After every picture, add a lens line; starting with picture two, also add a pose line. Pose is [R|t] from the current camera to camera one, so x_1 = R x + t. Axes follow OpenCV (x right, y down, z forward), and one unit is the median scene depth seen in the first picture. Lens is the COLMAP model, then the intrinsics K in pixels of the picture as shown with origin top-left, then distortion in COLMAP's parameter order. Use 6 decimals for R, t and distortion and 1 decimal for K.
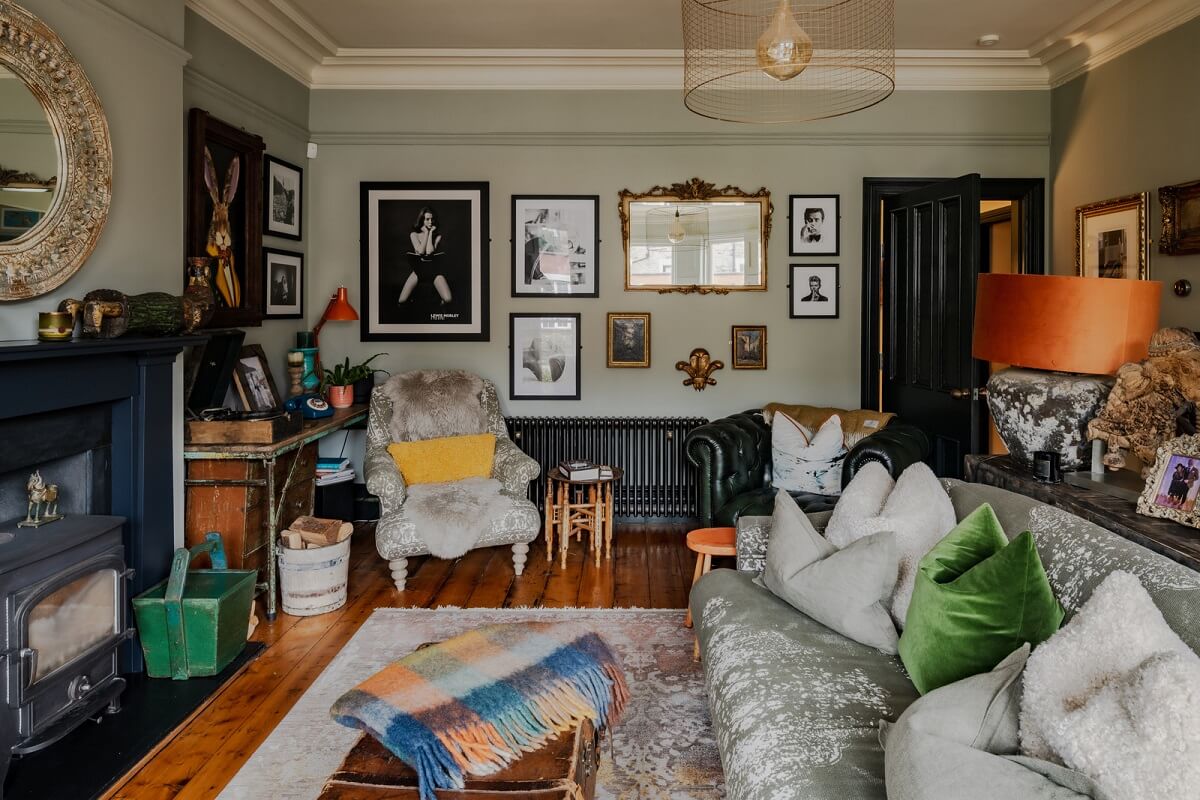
lens RADIAL K [[1261.9, 0, 599.2], [0, 1261.9, 413.4], [0, 0, 1]] dist [-0.020680, 0.021404]
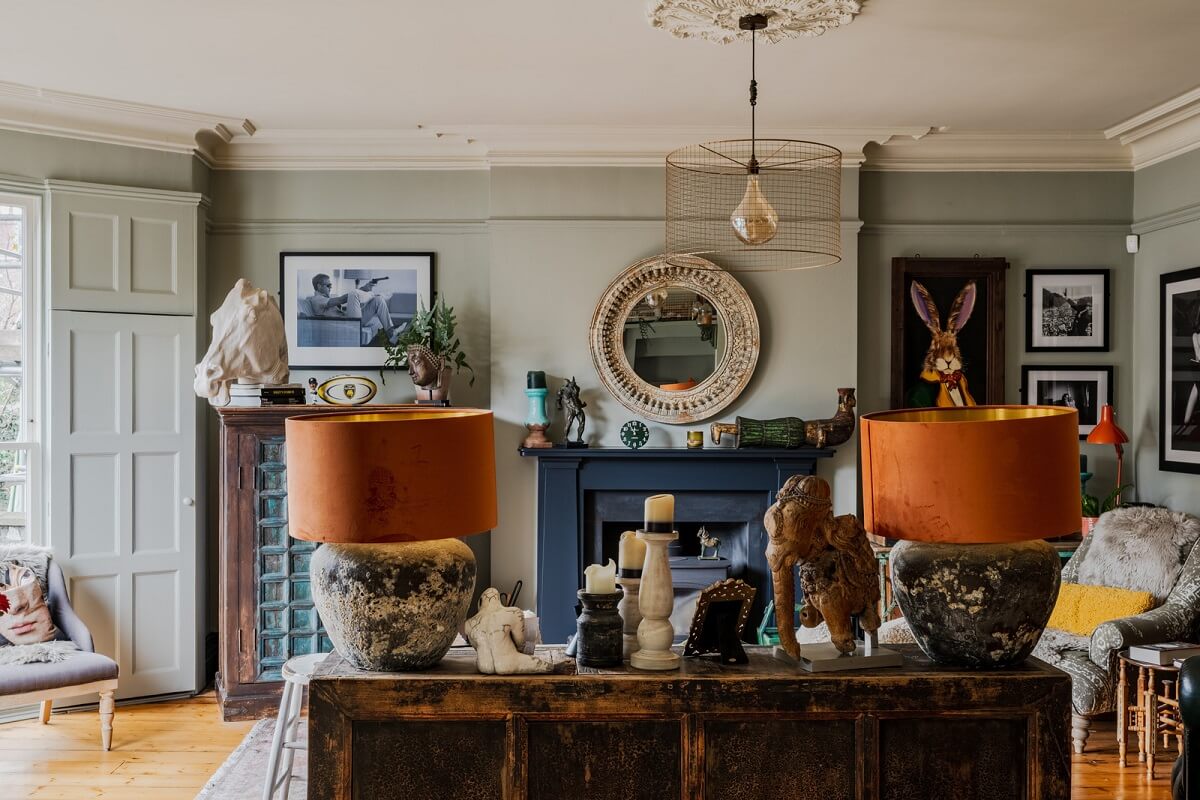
lens RADIAL K [[1261.9, 0, 599.2], [0, 1261.9, 413.4], [0, 0, 1]] dist [-0.020680, 0.021404]
pose [[-0.491581, 0.027293, -0.870404, 0.794770], [-0.046887, 0.997229, 0.057751, -0.144005], [0.869569, 0.069200, -0.488939, 1.268343]]
